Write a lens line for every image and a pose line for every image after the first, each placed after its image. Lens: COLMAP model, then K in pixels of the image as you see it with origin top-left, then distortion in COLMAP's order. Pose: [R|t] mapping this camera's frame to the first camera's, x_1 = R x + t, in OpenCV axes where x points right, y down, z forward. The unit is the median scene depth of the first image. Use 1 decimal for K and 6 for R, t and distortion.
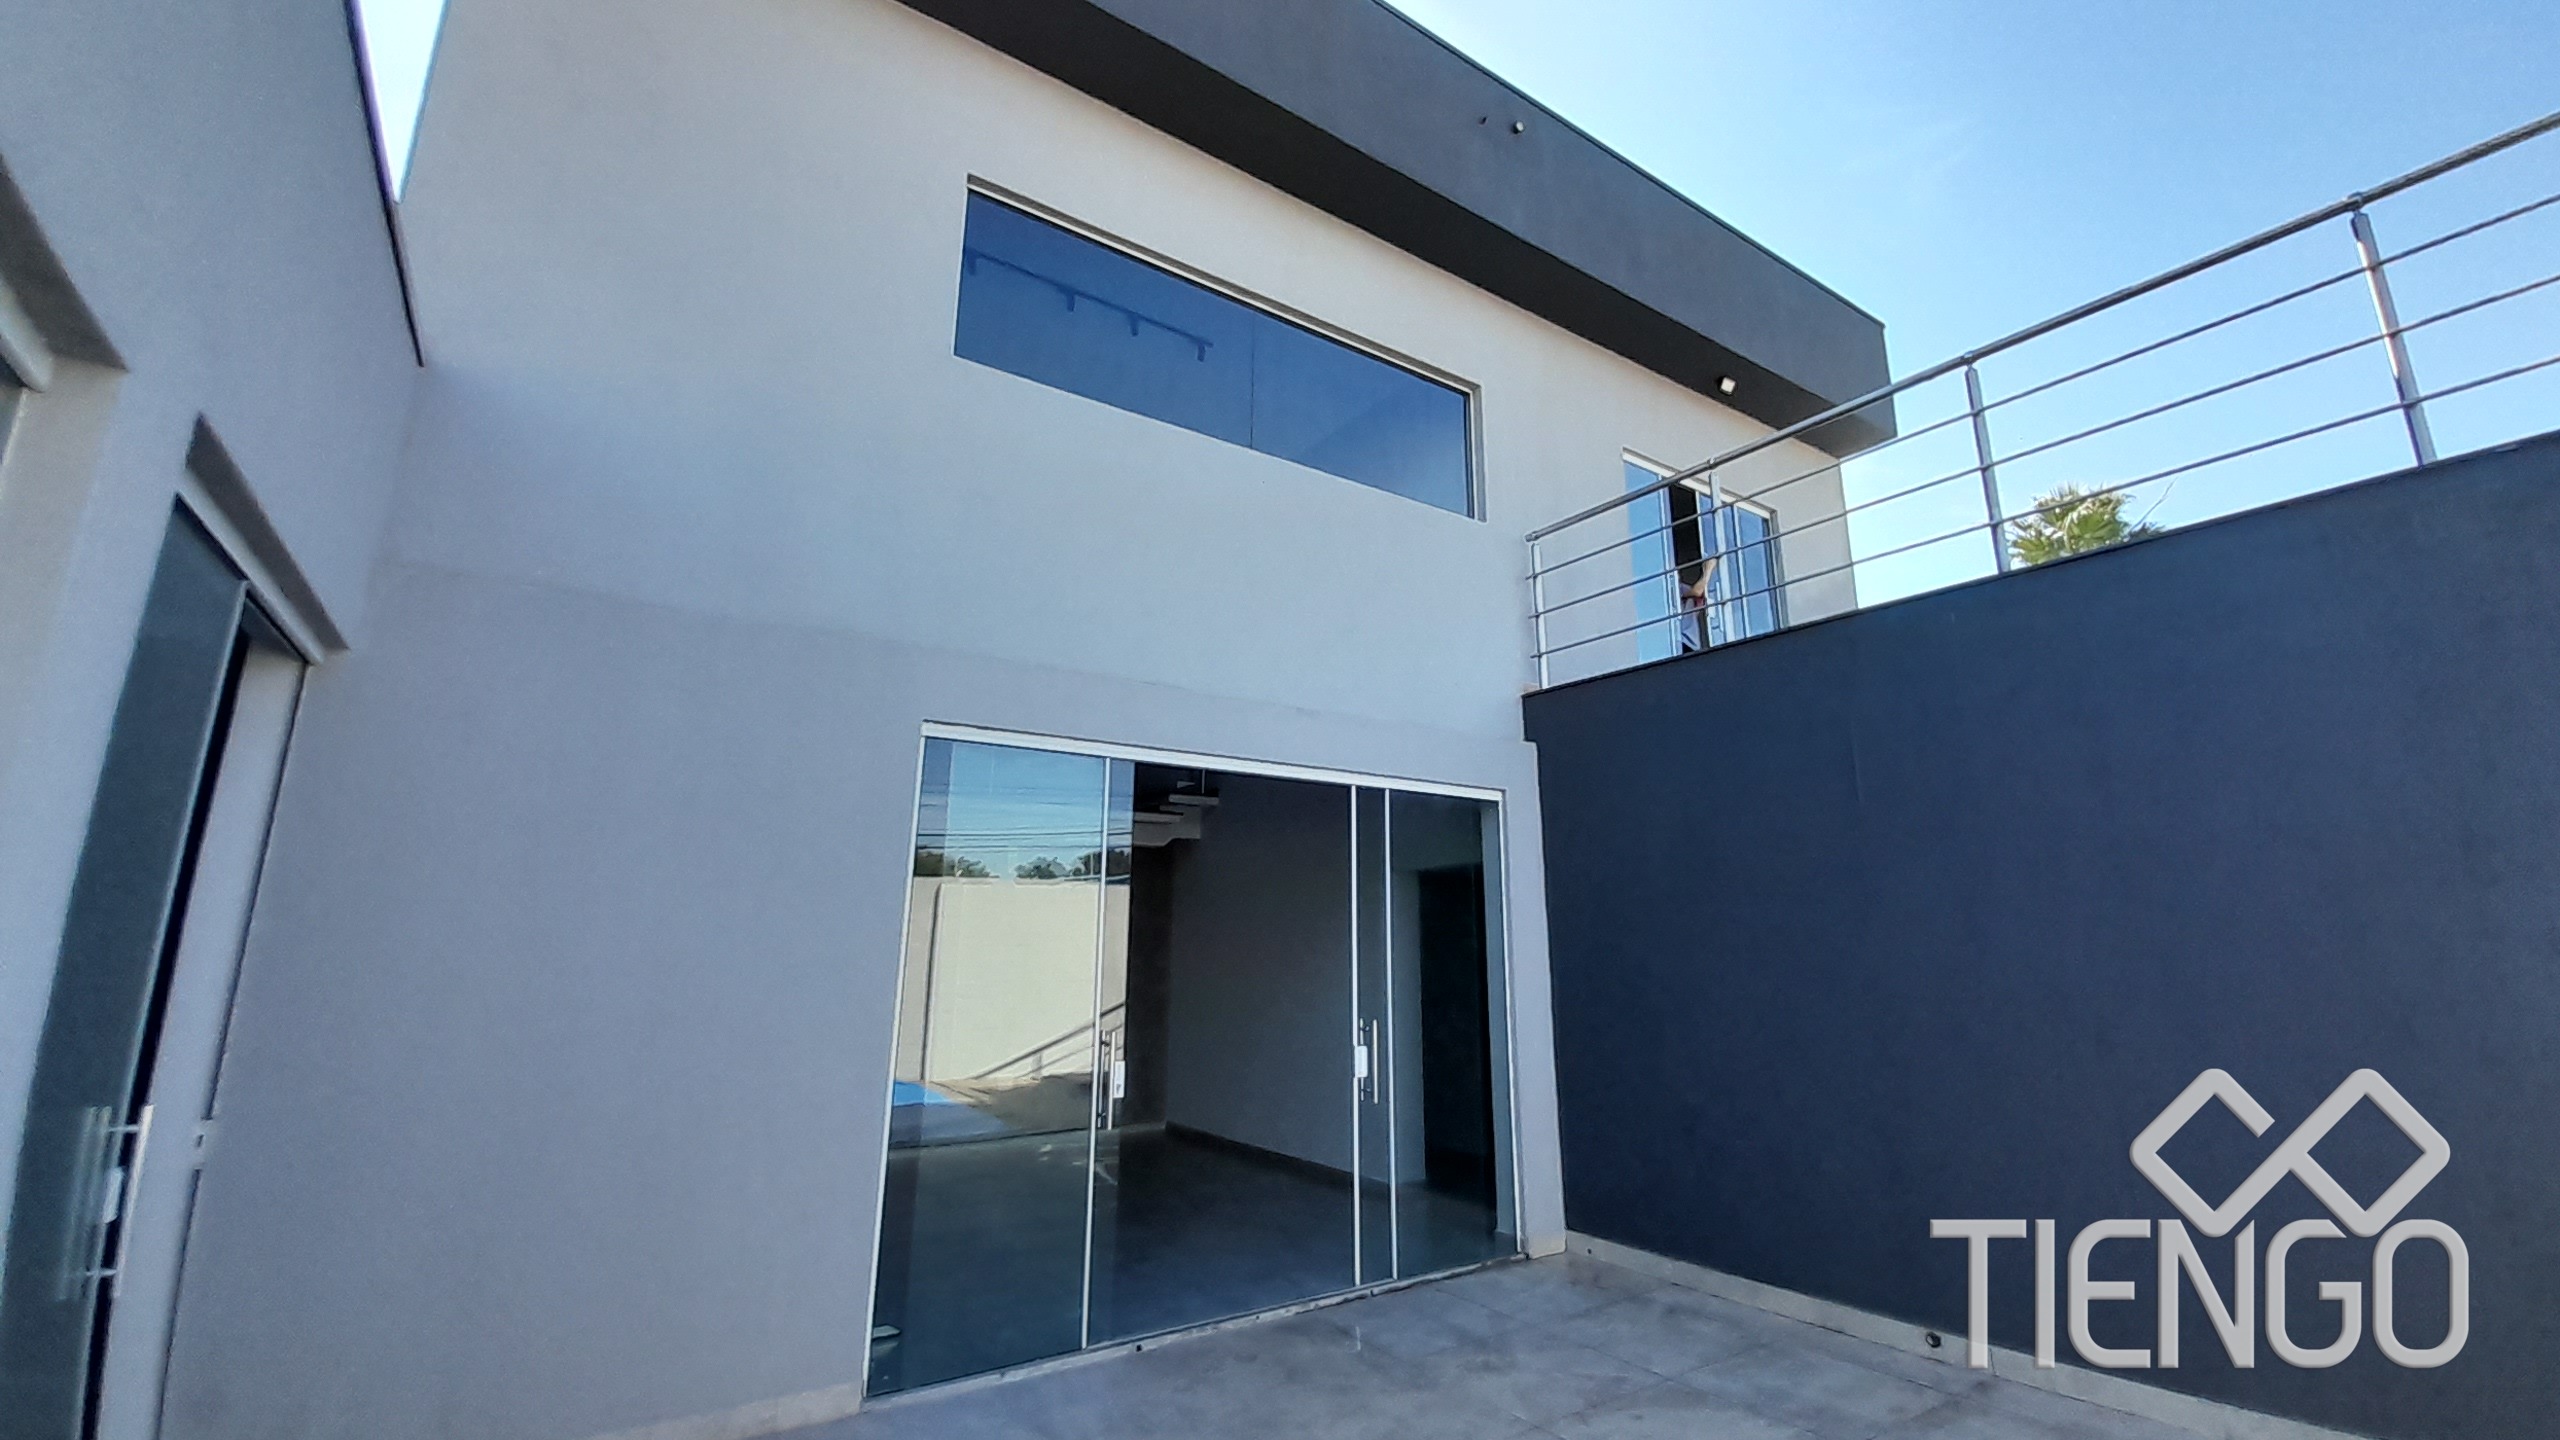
lens RADIAL K [[1016.4, 0, 1298.8], [0, 1016.4, 708.5], [0, 0, 1]] dist [-0.002493, -0.009207]
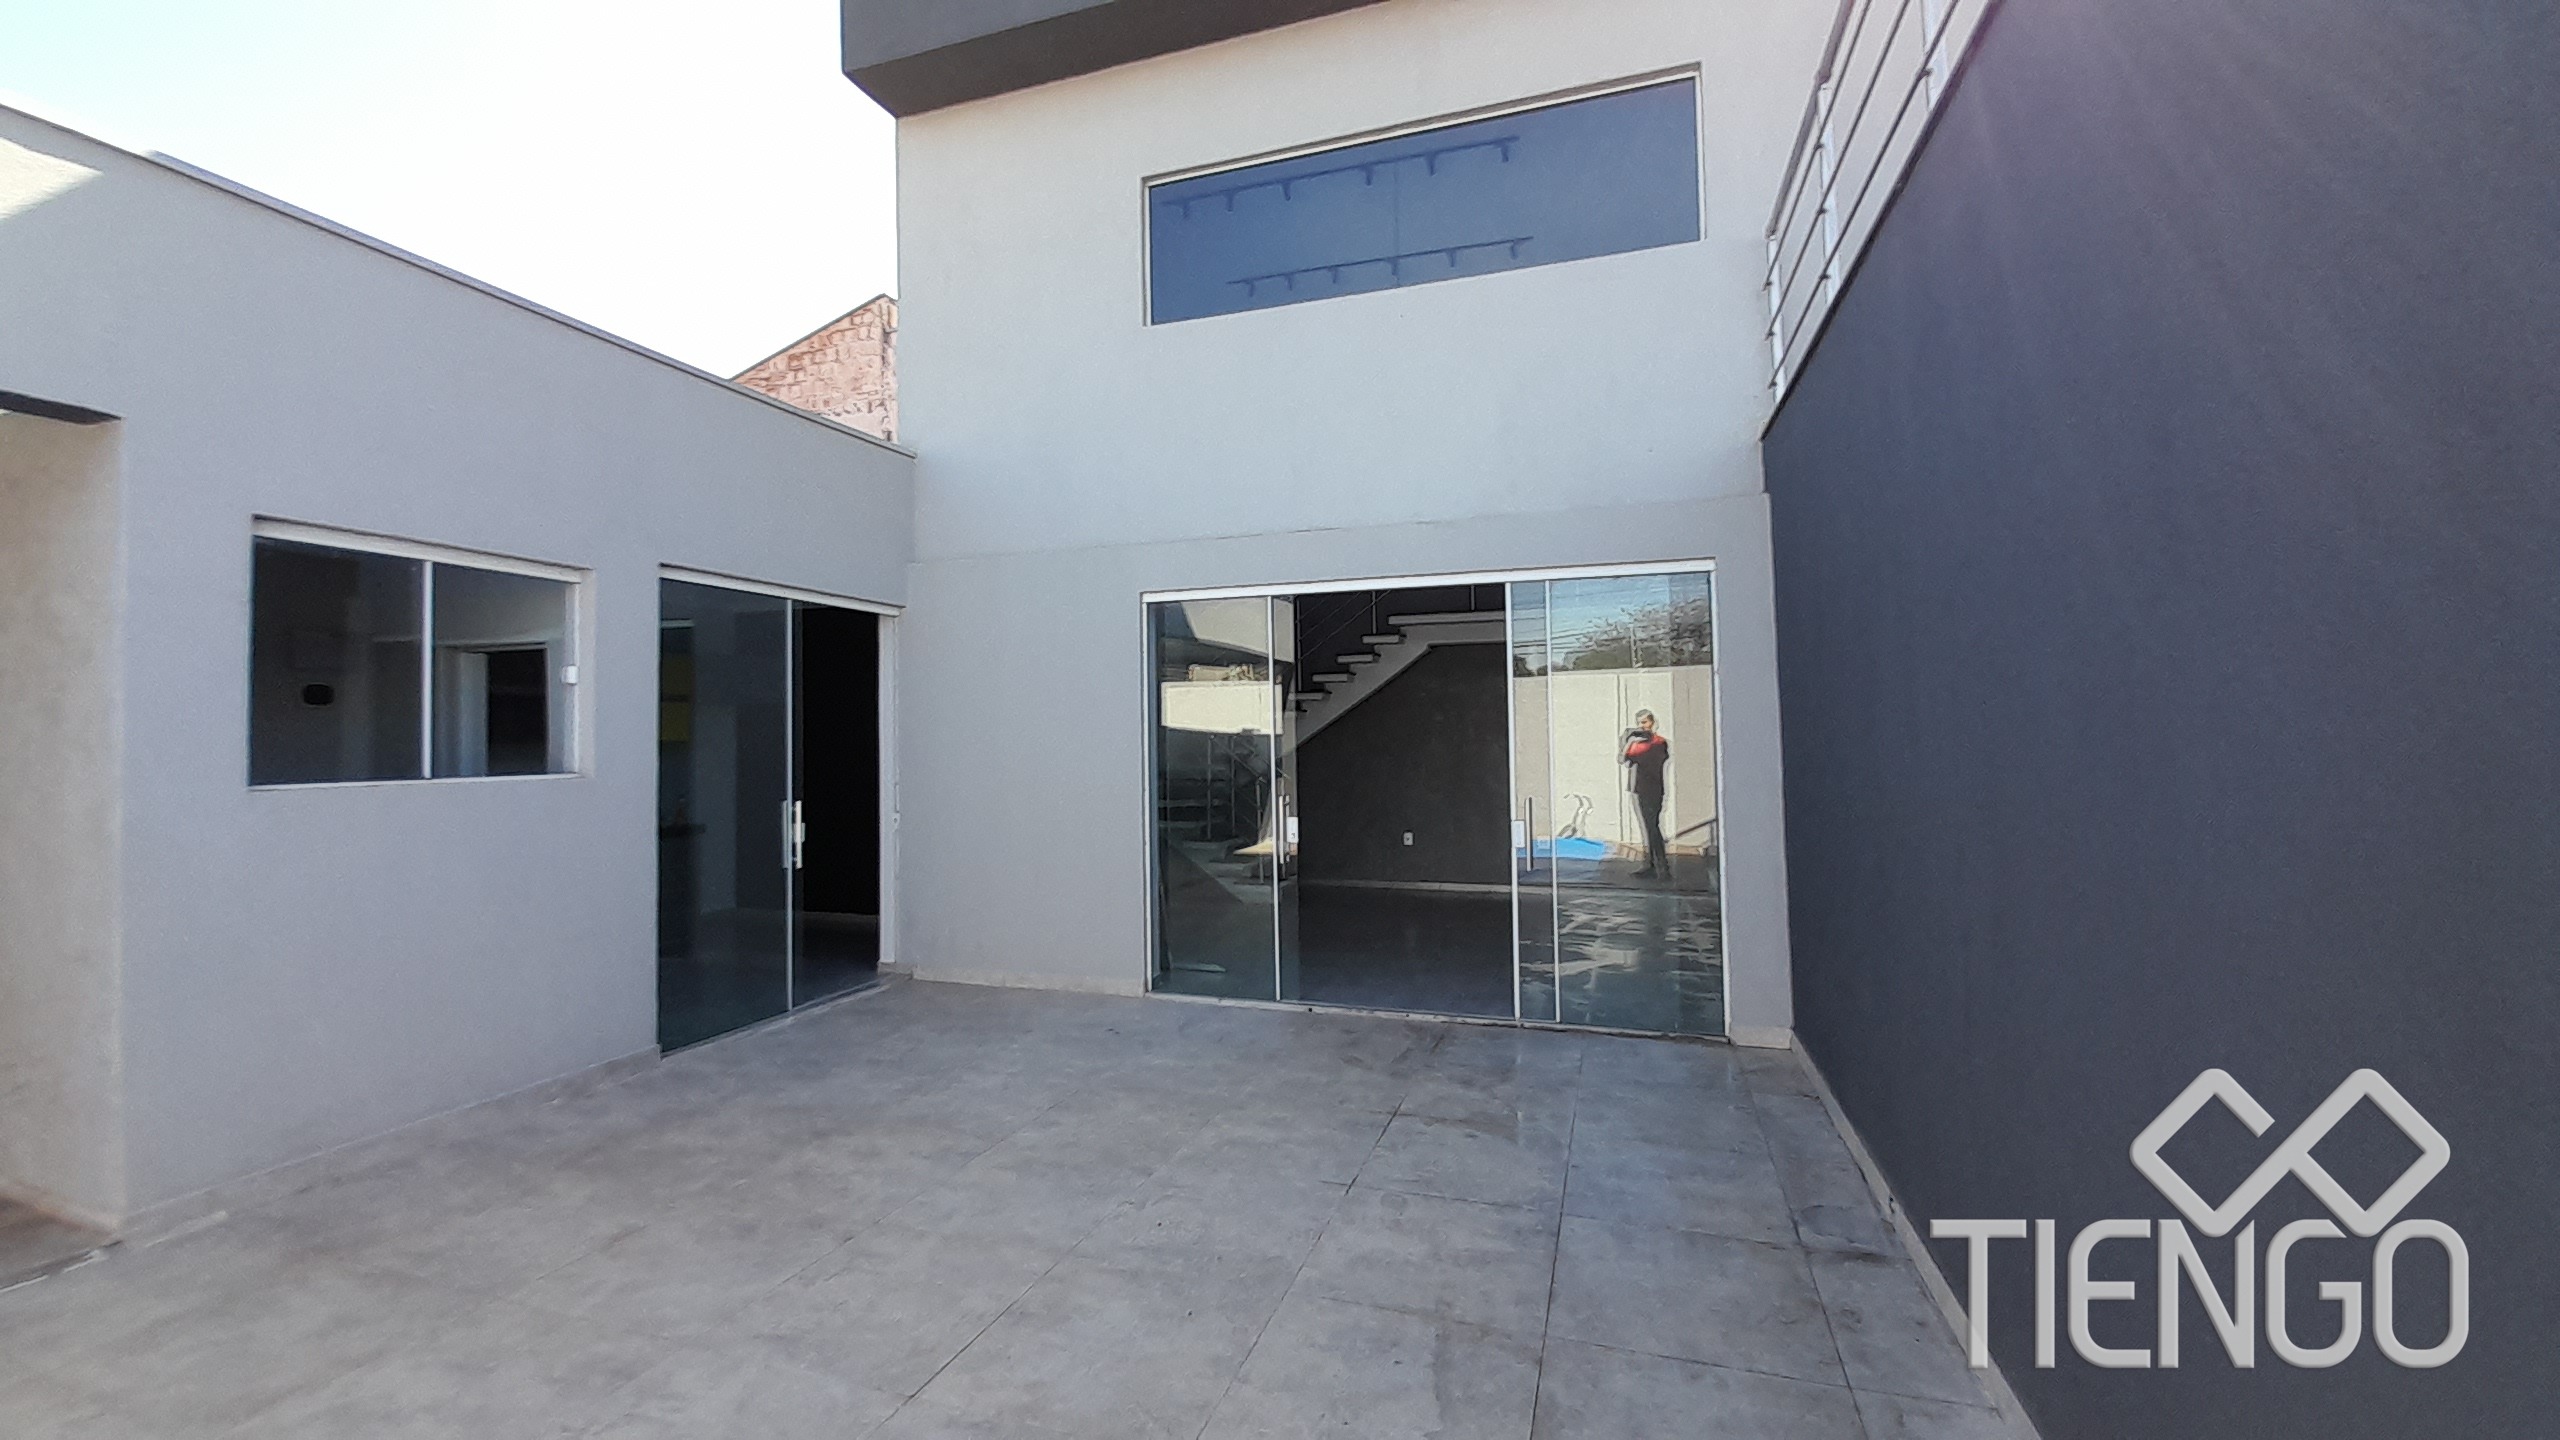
lens RADIAL K [[1016.4, 0, 1298.8], [0, 1016.4, 708.5], [0, 0, 1]] dist [-0.002493, -0.009207]
pose [[0.609452, -0.029768, -0.792264, 0.887283], [0.194566, 0.974352, 0.113061, 0.049099], [0.768578, -0.223053, 0.599612, 0.205107]]
